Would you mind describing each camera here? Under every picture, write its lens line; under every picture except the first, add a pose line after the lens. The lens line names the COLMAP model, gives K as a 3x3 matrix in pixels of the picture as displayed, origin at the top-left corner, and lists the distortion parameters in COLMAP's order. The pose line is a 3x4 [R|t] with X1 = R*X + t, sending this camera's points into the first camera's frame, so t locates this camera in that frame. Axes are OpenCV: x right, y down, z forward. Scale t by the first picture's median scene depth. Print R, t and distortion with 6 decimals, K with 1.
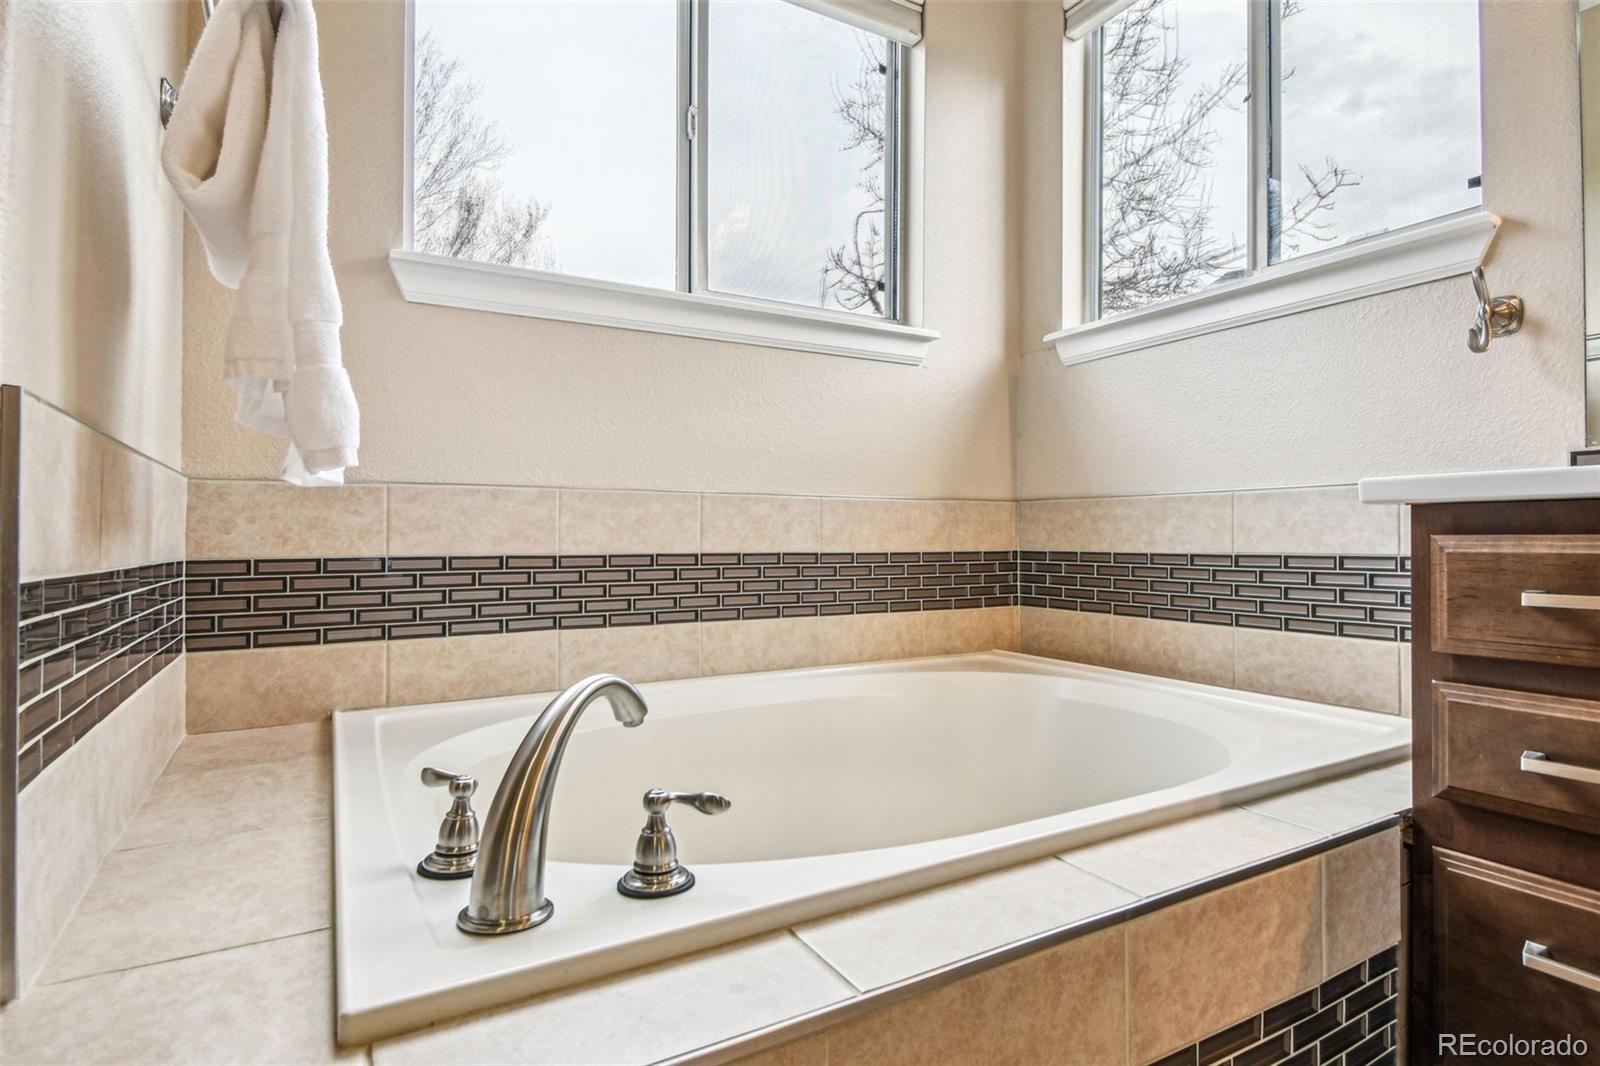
lens RADIAL K [[847.1, 0, 798.4], [0, 847.1, 513.5], [0, 0, 1]] dist [0.017637, 0.000652]
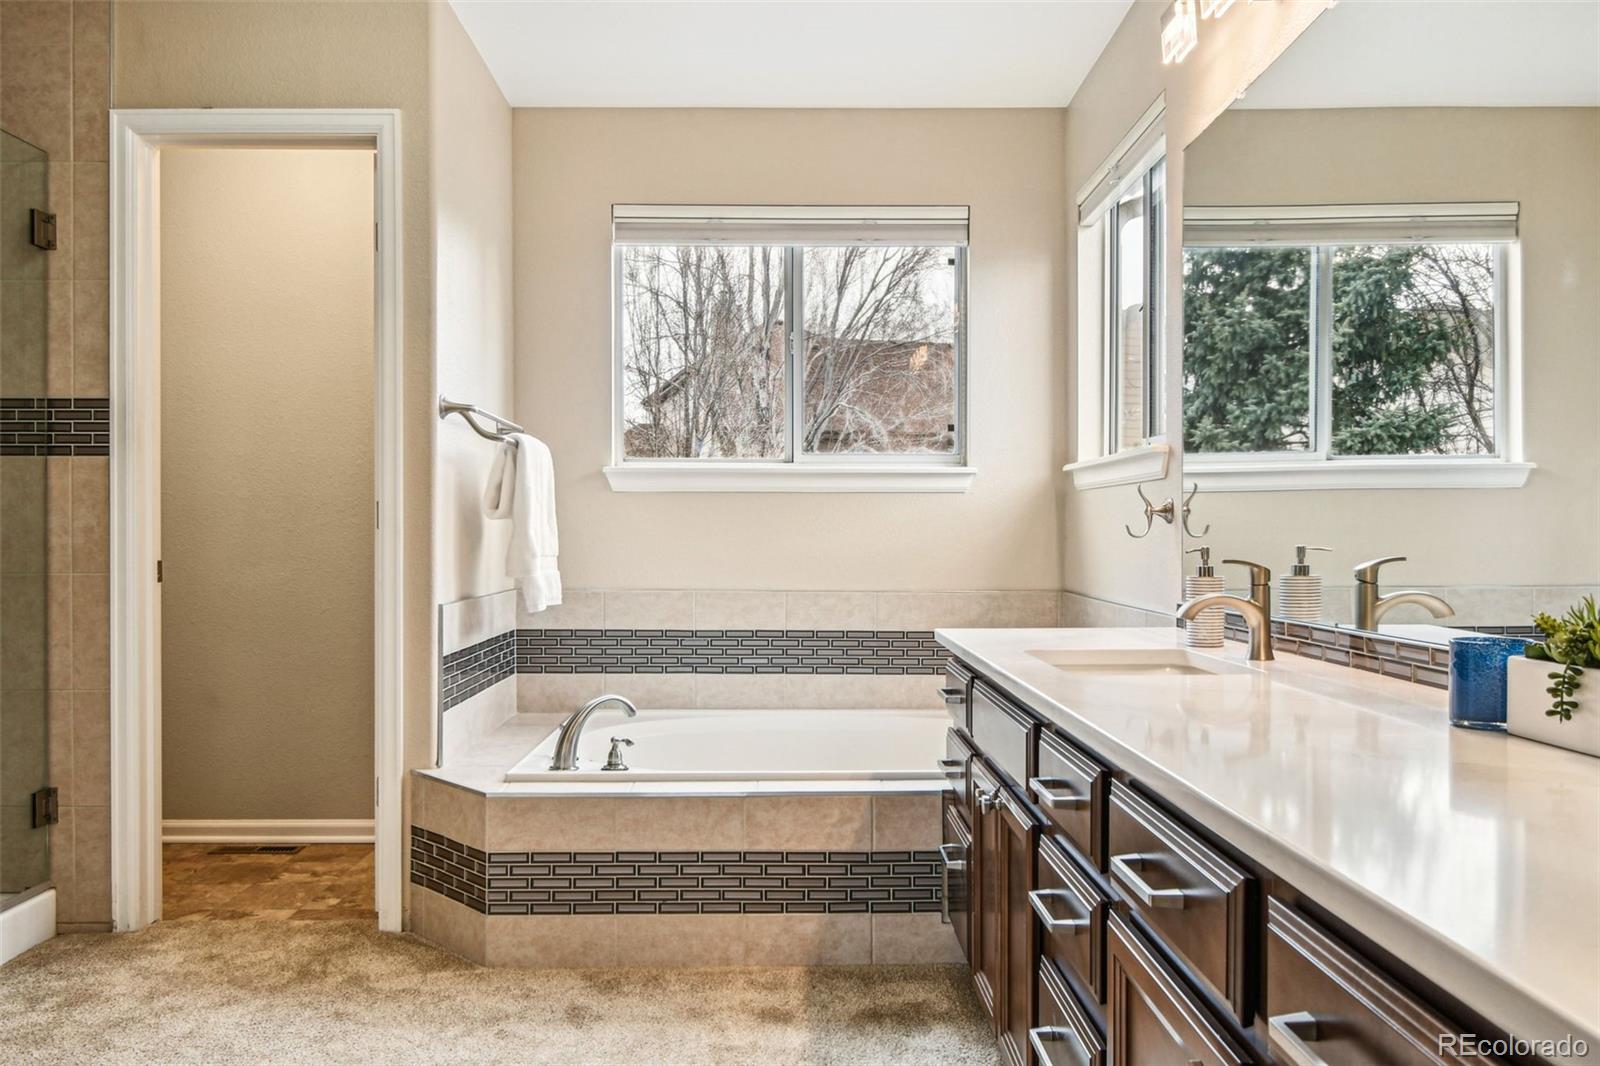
lens RADIAL K [[1160.2, 0, 785.0], [0, 1160.2, 542.4], [0, 0, 1]] dist [0.055688, -0.002879]
pose [[0.878485, 0.010265, -0.477661, 1.023706], [0.005514, 0.999485, 0.031620, -0.206468], [0.477739, -0.030411, 0.877975, -0.992112]]
